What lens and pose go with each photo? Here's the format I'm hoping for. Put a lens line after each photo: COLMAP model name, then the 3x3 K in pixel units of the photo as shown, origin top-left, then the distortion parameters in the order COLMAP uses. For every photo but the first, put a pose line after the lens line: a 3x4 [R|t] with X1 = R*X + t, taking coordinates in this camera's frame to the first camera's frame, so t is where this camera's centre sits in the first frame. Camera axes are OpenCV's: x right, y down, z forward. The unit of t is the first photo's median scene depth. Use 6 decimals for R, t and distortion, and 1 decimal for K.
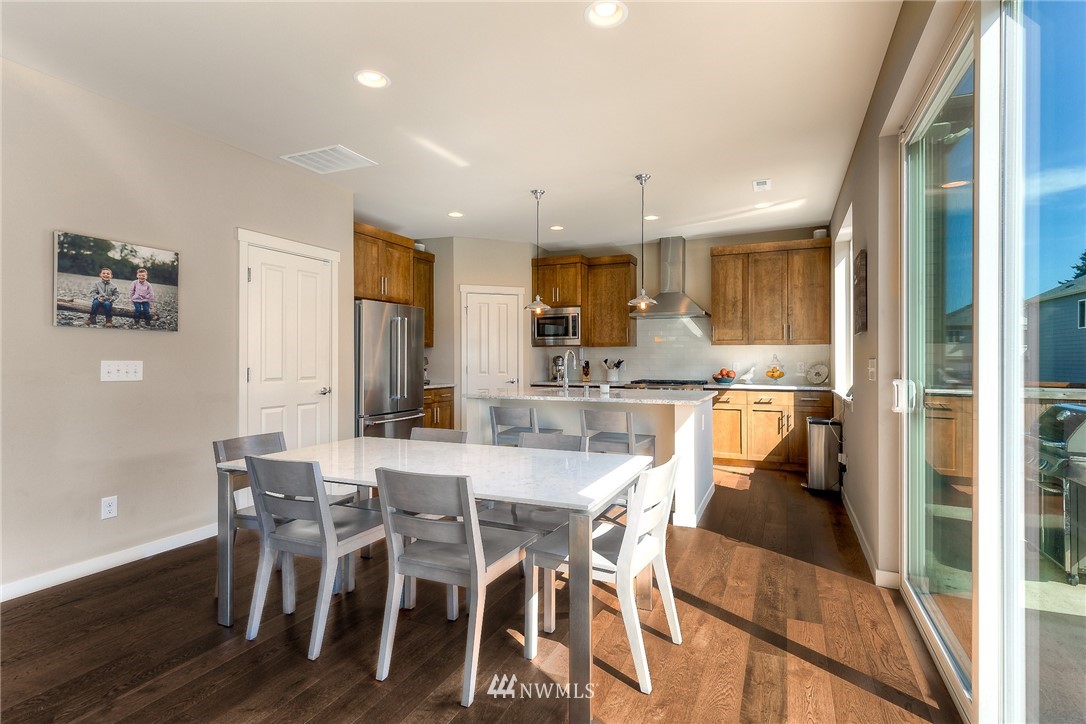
lens RADIAL K [[519.2, 0, 557.3], [0, 519.2, 363.9], [0, 0, 1]] dist [0.013420, -0.001131]
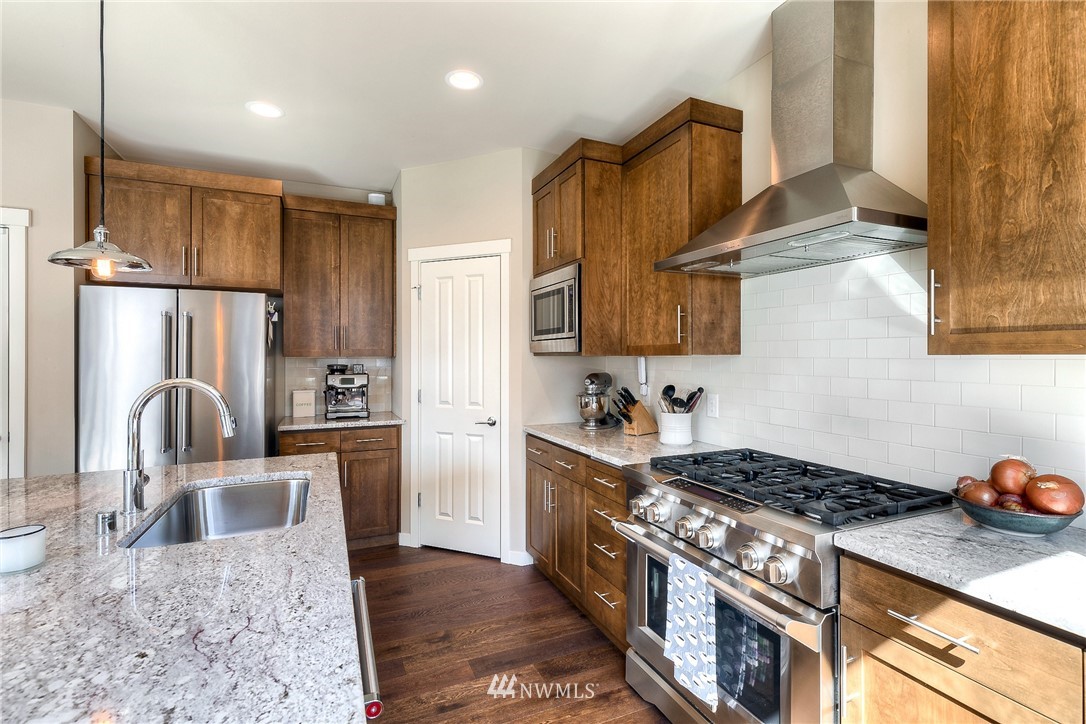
lens RADIAL K [[503.7, 0, 549.3], [0, 503.7, 357.8], [0, 0, 1]] dist [0.004435, -0.001292]
pose [[0.741298, 0.003860, -0.671165, 0.535690], [-0.009082, 0.999950, -0.004281, -0.052965], [0.671115, 0.009269, 0.741295, 1.199391]]
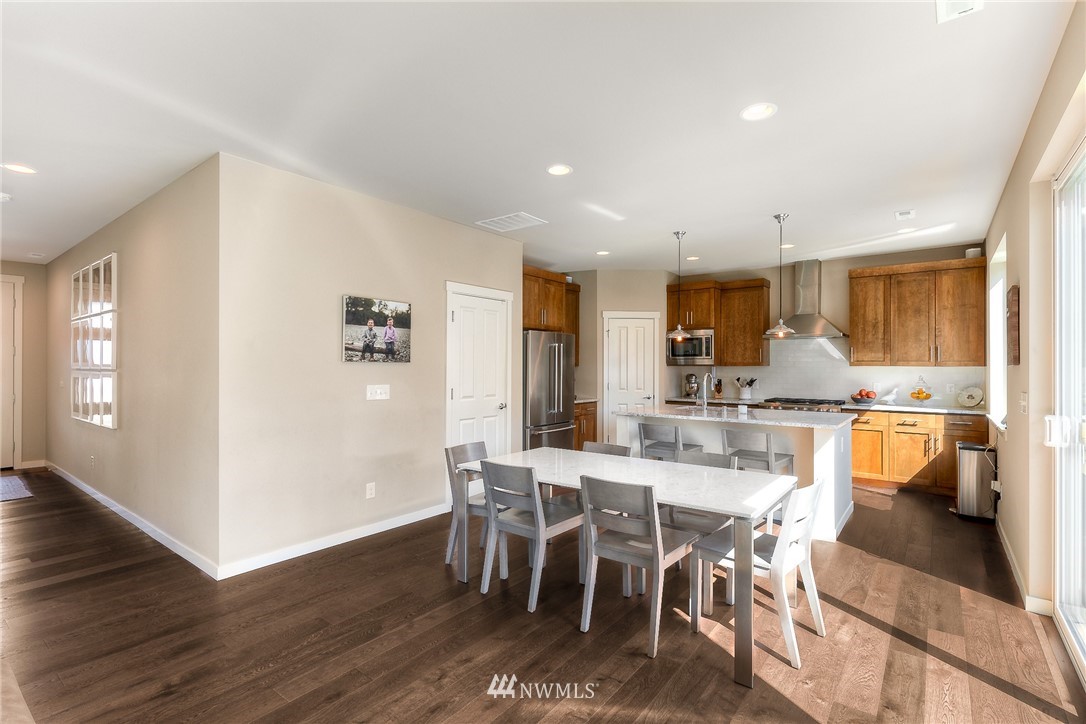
lens RADIAL K [[503.7, 0, 555.8], [0, 503.7, 367.7], [0, 0, 1]] dist [0.004435, -0.001292]
pose [[0.972599, 0.004003, -0.232454, -0.054622], [-0.005838, 0.999957, -0.007208, -0.037110], [0.232415, 0.008368, 0.972581, -0.153166]]
